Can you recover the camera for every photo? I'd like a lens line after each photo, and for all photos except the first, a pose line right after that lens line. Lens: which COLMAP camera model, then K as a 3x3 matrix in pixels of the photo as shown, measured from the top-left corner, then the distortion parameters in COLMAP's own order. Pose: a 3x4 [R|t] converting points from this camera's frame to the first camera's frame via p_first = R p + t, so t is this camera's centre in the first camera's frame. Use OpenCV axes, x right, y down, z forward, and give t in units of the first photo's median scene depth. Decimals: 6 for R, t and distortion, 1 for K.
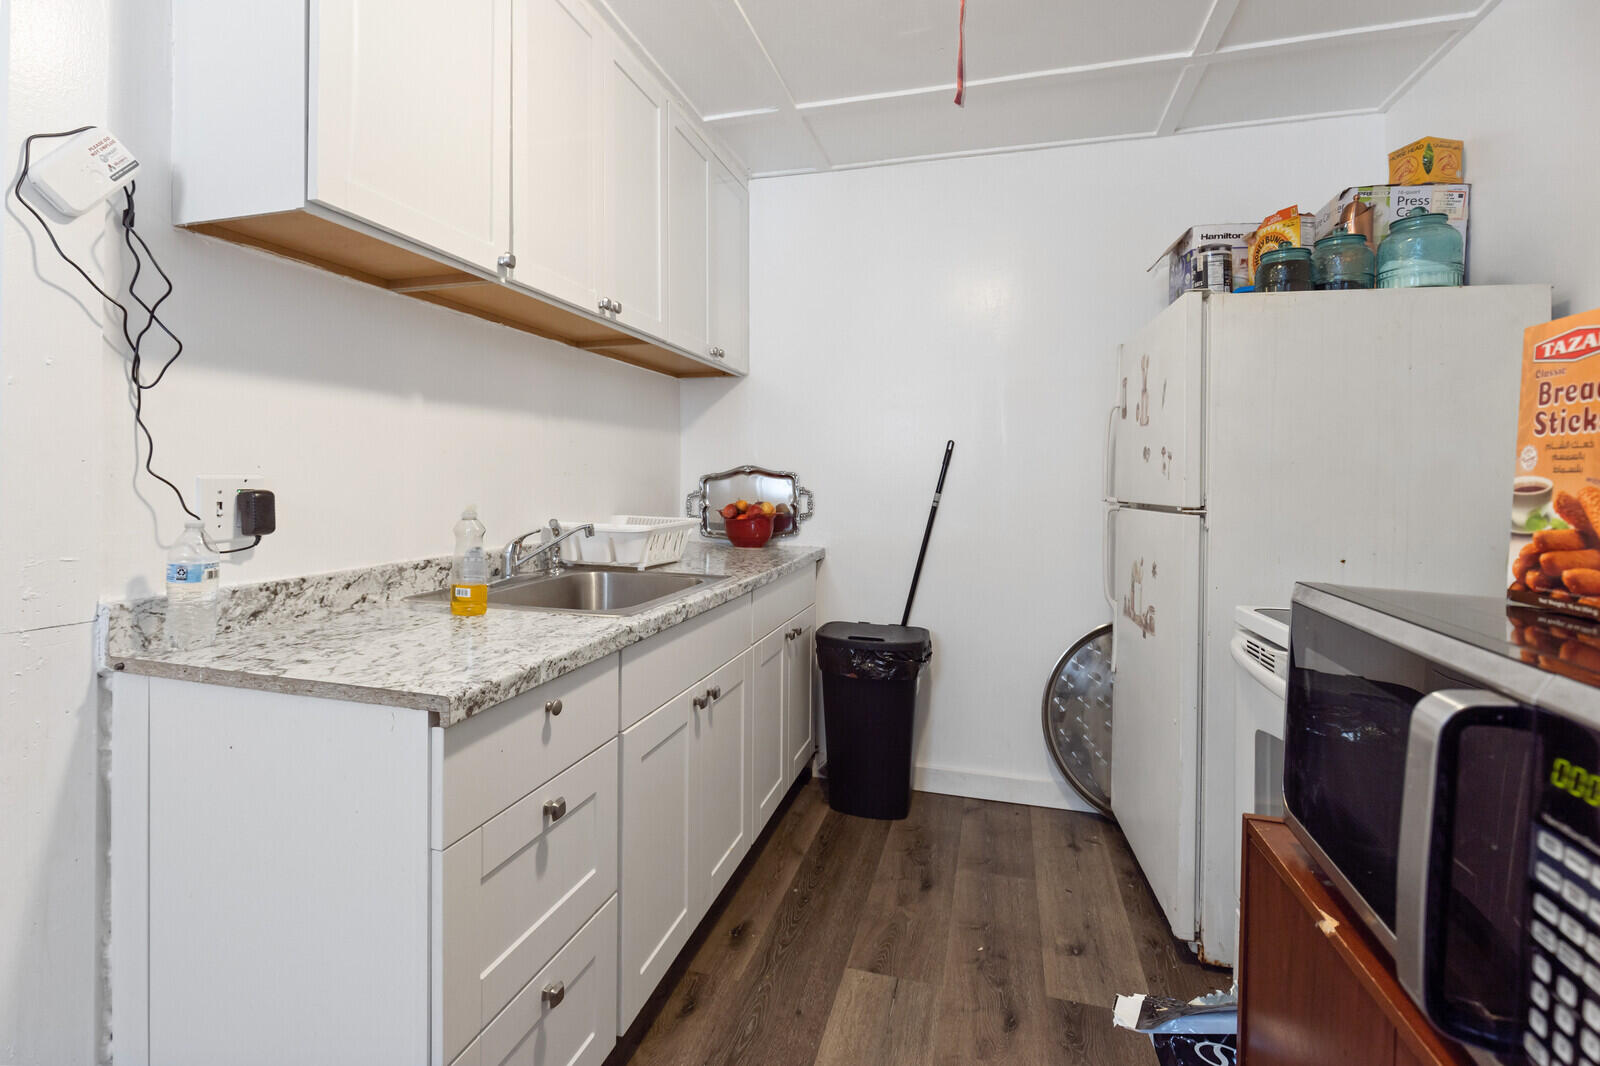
lens RADIAL K [[737.3, 0, 777.9], [0, 737.3, 486.0], [0, 0, 1]] dist [0.000324, 0.000172]
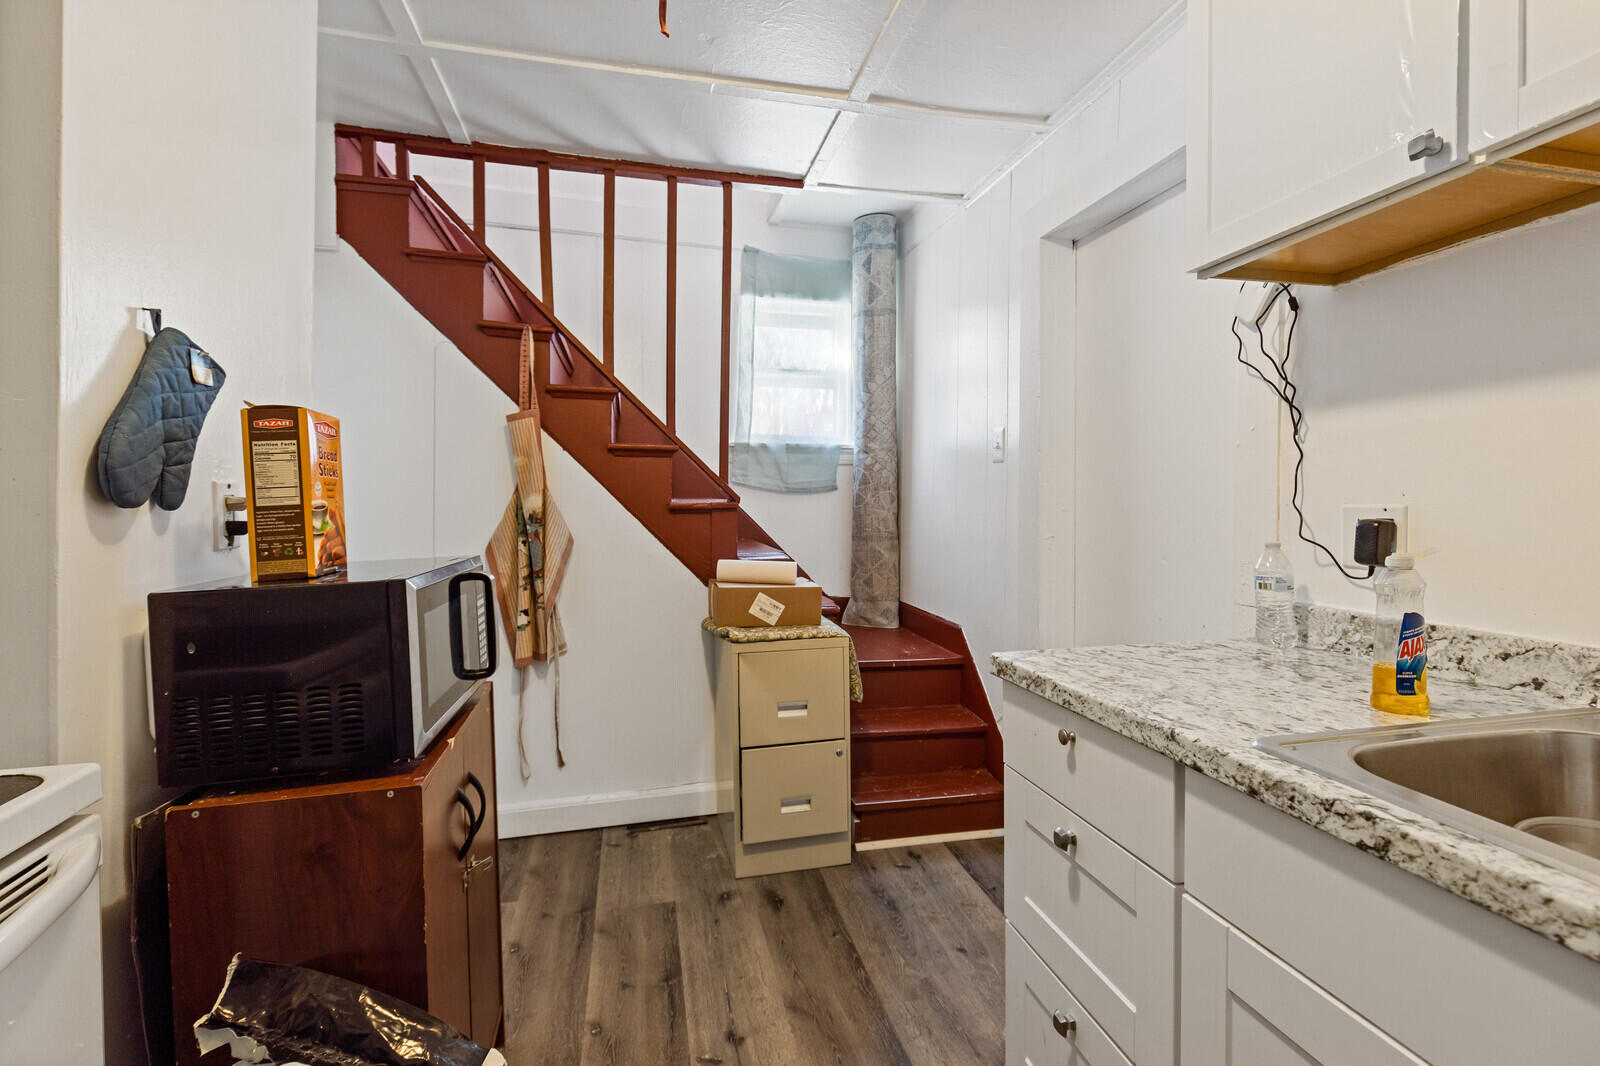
lens RADIAL K [[737.3, 0, 801.5], [0, 737.3, 528.6], [0, 0, 1]] dist [0.000324, 0.000172]
pose [[-0.870161, 0.010810, -0.492649, 0.447678], [-0.010723, 0.999107, 0.040862, -0.014431], [0.492651, 0.040839, -0.869268, 1.528438]]
